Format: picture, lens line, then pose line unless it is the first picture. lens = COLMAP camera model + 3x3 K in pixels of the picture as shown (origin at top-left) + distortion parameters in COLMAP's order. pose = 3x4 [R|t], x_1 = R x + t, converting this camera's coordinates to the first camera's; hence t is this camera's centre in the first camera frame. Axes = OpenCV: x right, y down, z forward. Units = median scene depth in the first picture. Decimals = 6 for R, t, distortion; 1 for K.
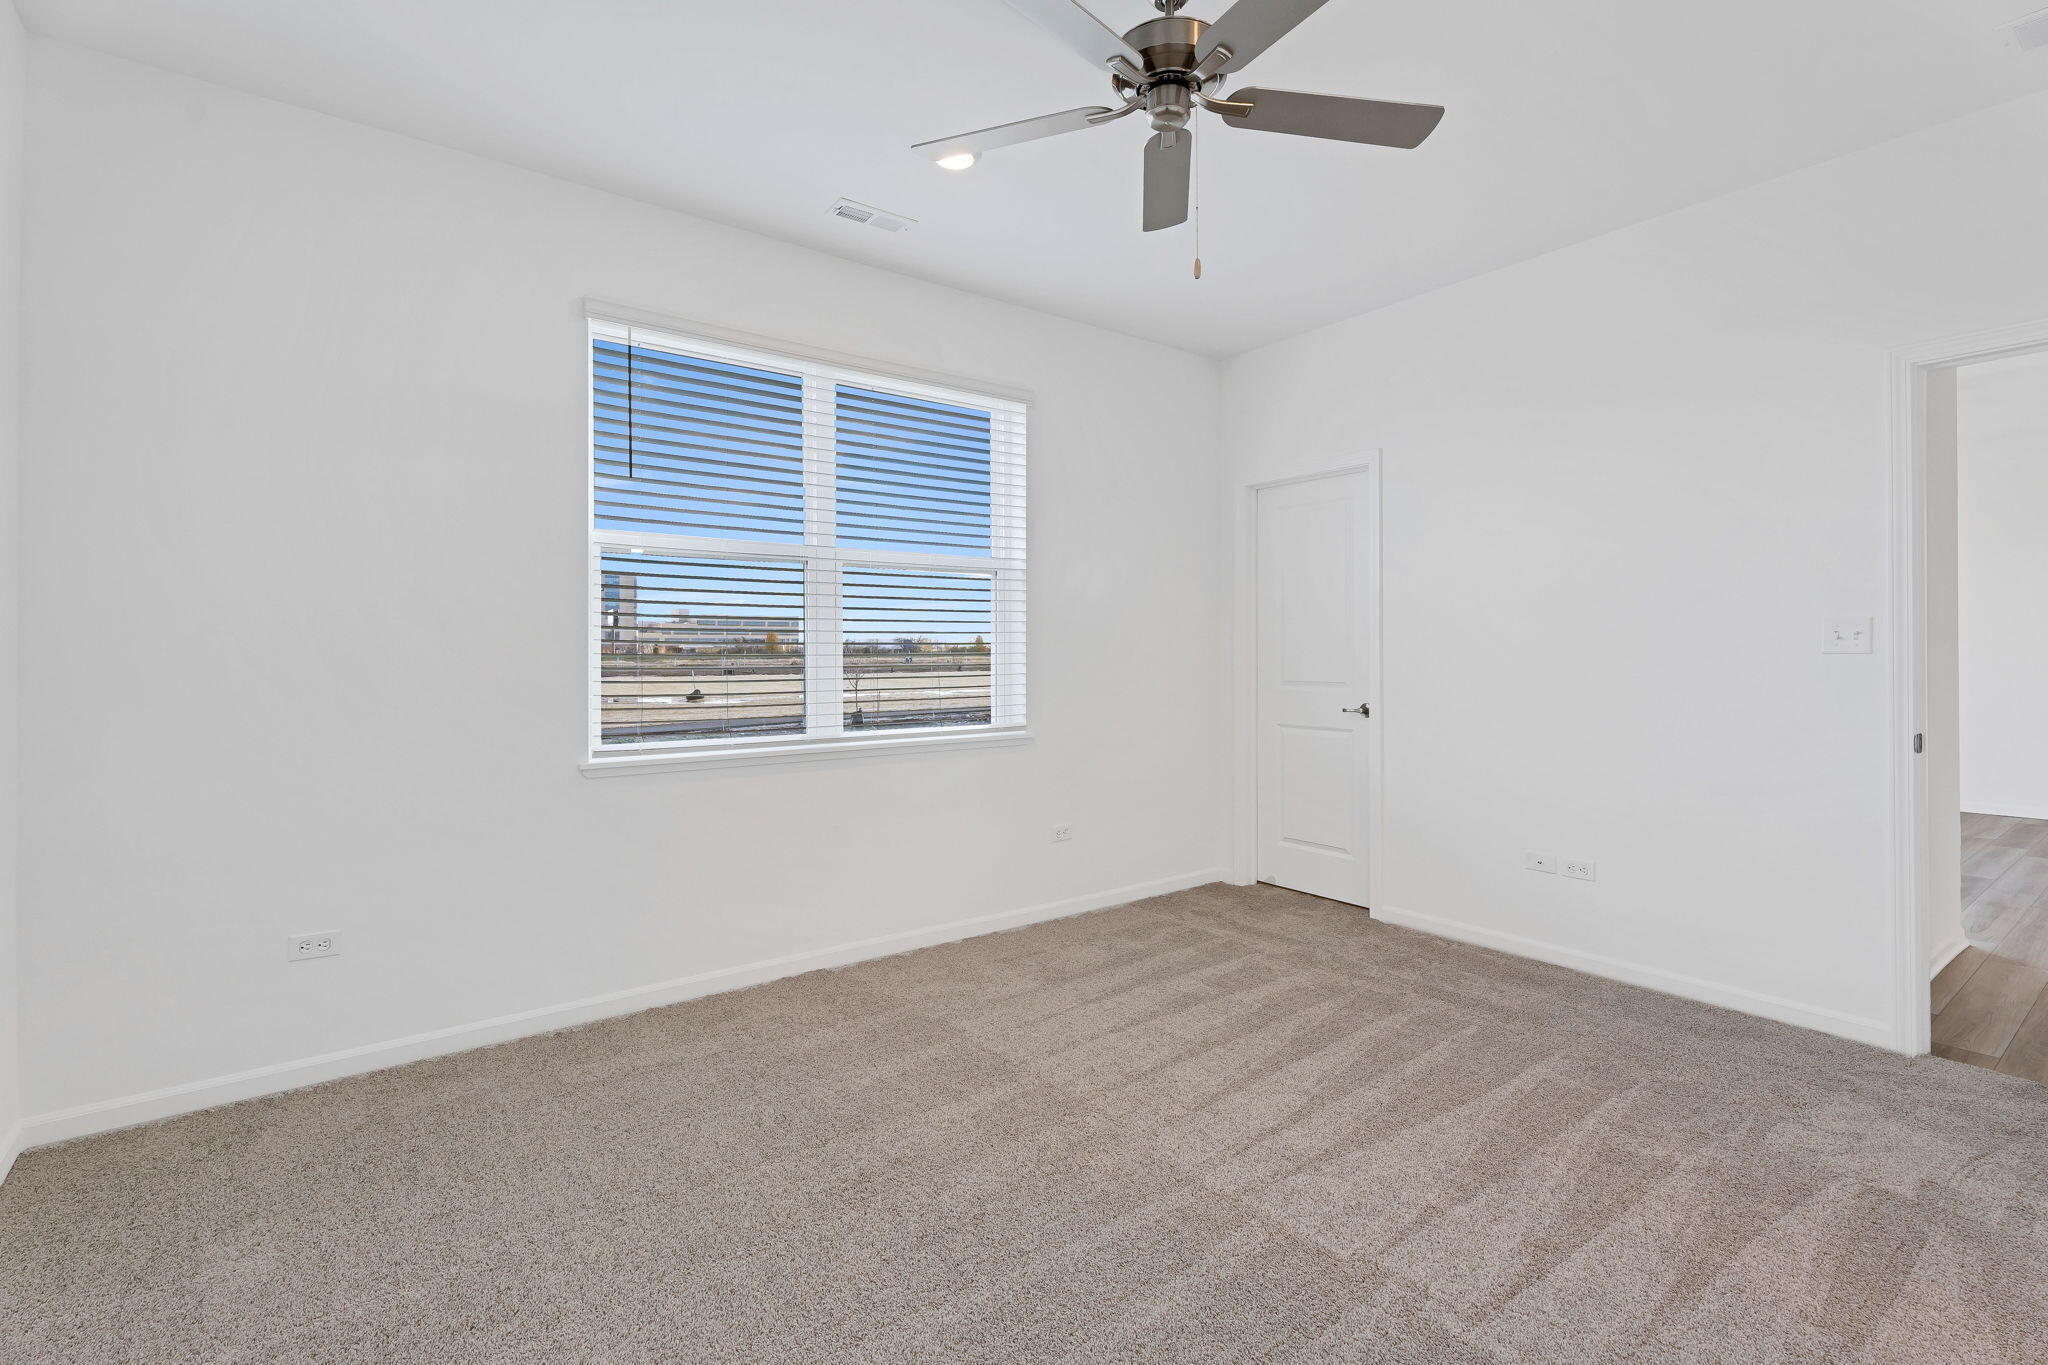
lens RADIAL K [[937.5, 0, 1028.4], [0, 937.5, 653.5], [0, 0, 1]] dist [-0.001459, -0.000159]
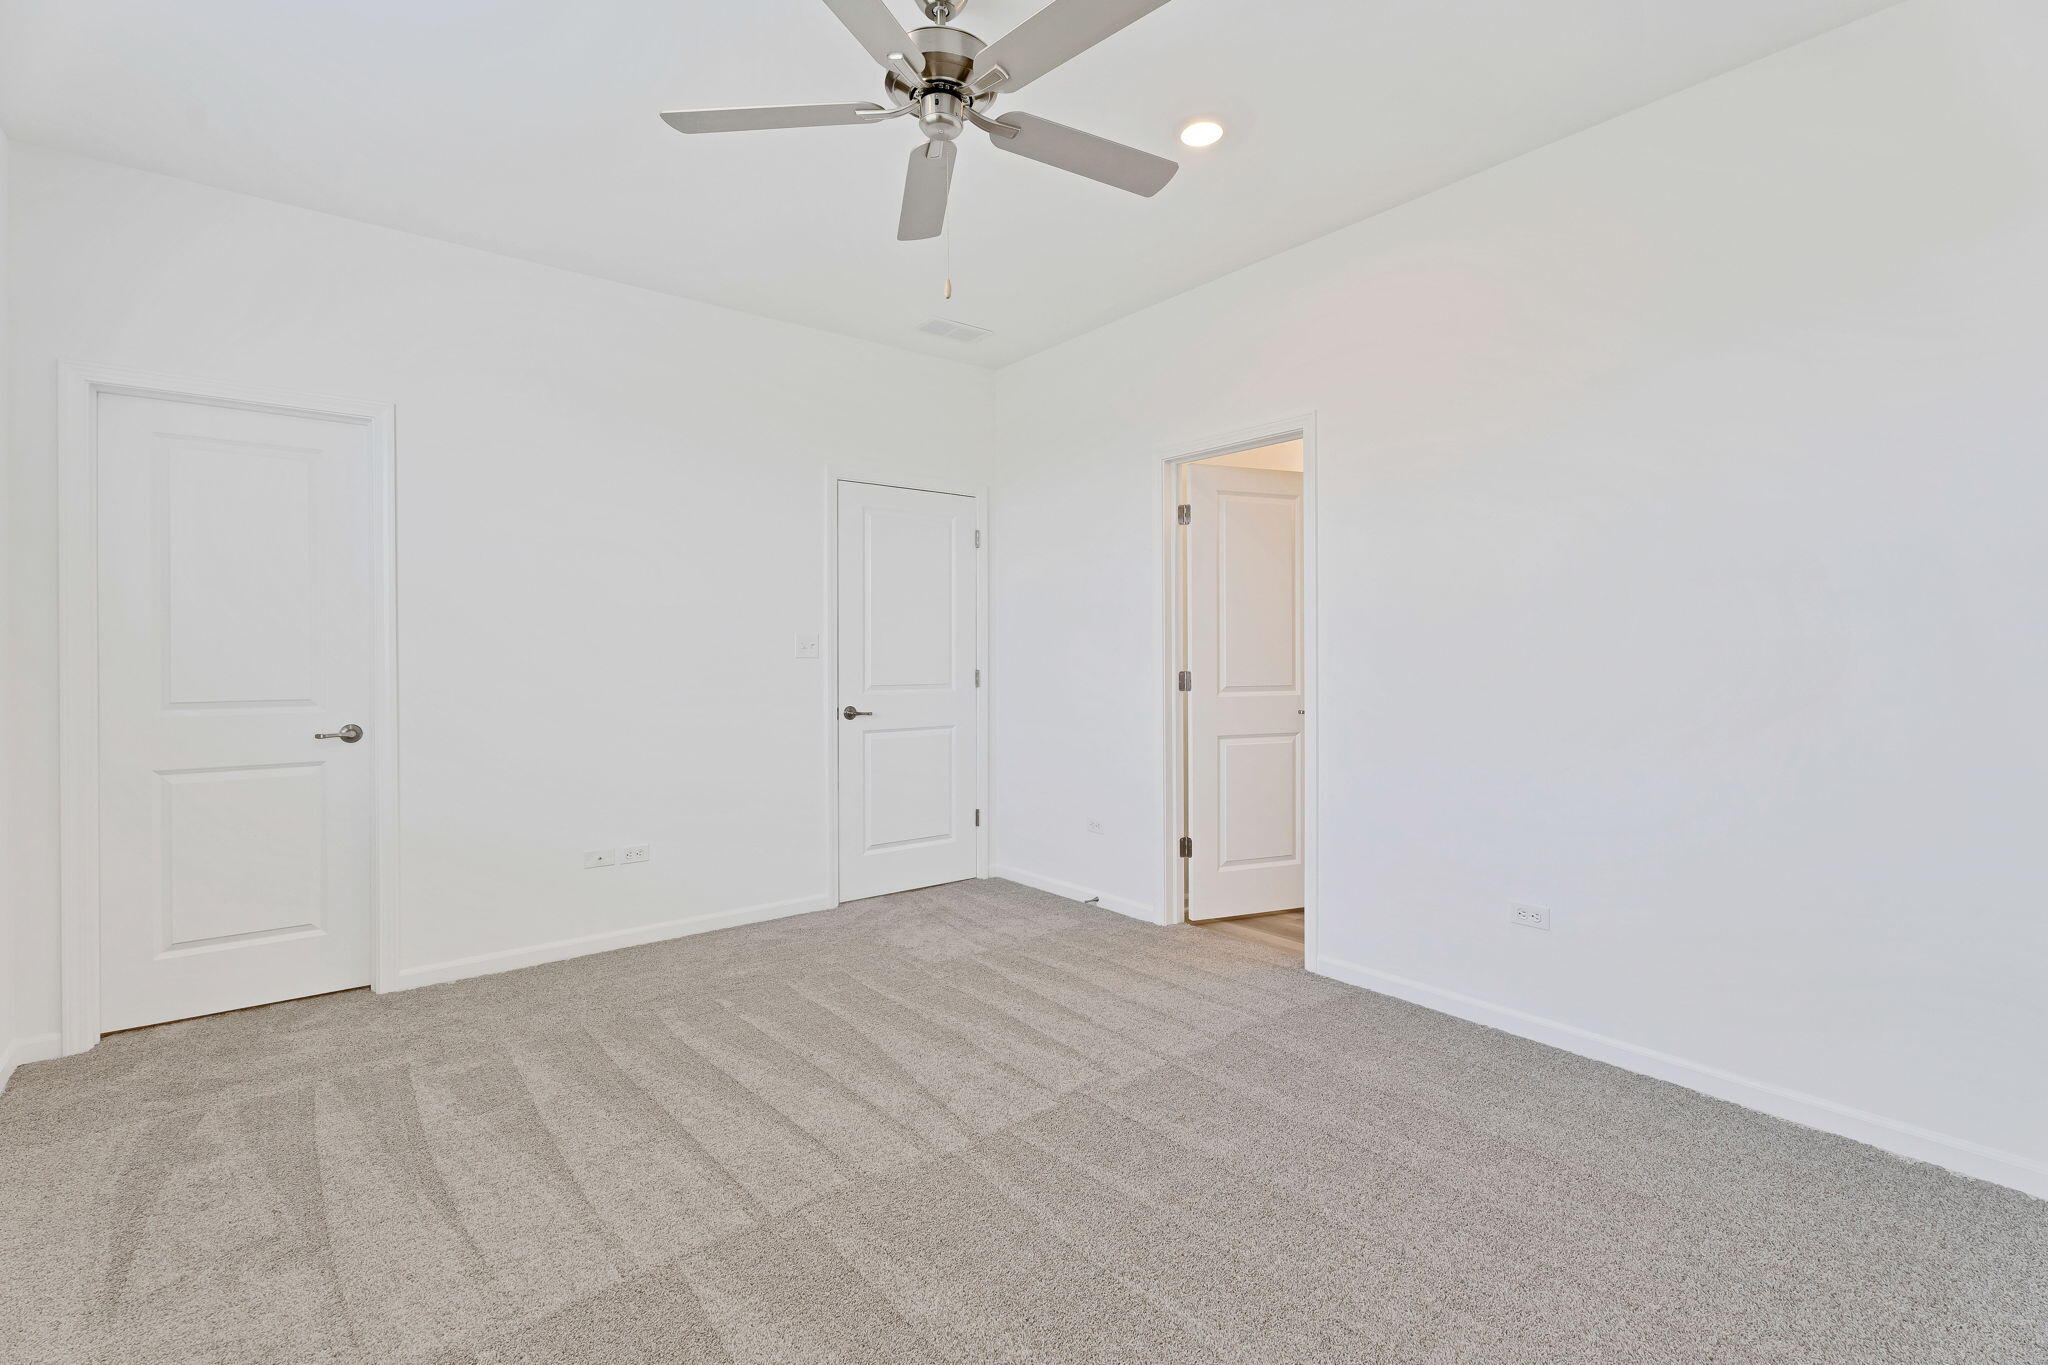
lens RADIAL K [[937.5, 0, 1028.4], [0, 937.5, 653.5], [0, 0, 1]] dist [-0.001459, -0.000159]
pose [[-0.040429, 0.005294, 0.999168, -0.787423], [0.005907, 0.999970, -0.005059, 0.003015], [-0.999165, 0.005697, -0.040459, 0.852543]]
